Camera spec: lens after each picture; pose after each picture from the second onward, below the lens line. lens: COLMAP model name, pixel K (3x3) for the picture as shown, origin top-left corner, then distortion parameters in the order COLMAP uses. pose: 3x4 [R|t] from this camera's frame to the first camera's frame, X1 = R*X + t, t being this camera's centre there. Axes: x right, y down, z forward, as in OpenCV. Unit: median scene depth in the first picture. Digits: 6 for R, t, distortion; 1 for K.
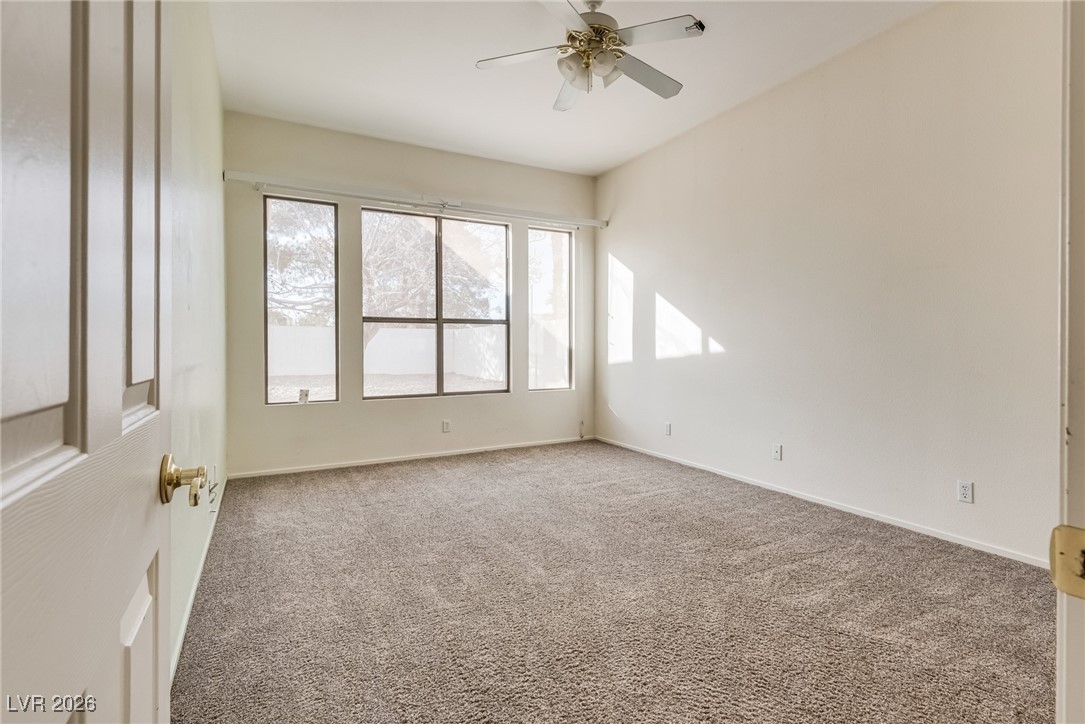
lens RADIAL K [[530.7, 0, 542.7], [0, 530.7, 354.2], [0, 0, 1]] dist [0.001870, 0.000013]
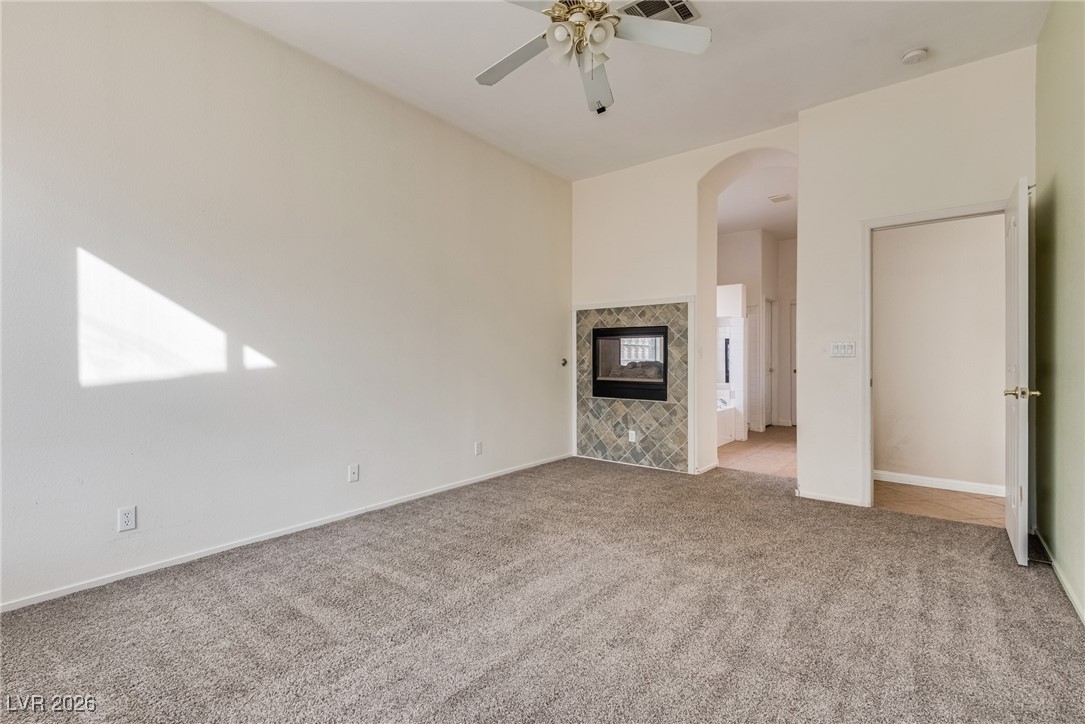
lens RADIAL K [[496.6, 0, 539.5], [0, 496.6, 361.0], [0, 0, 1]] dist [0.001350, -0.000573]
pose [[-0.427395, 0.011283, 0.903994, -0.410673], [0.026065, 0.999660, -0.000153, -0.002466], [-0.903689, 0.023497, -0.427544, 0.922182]]
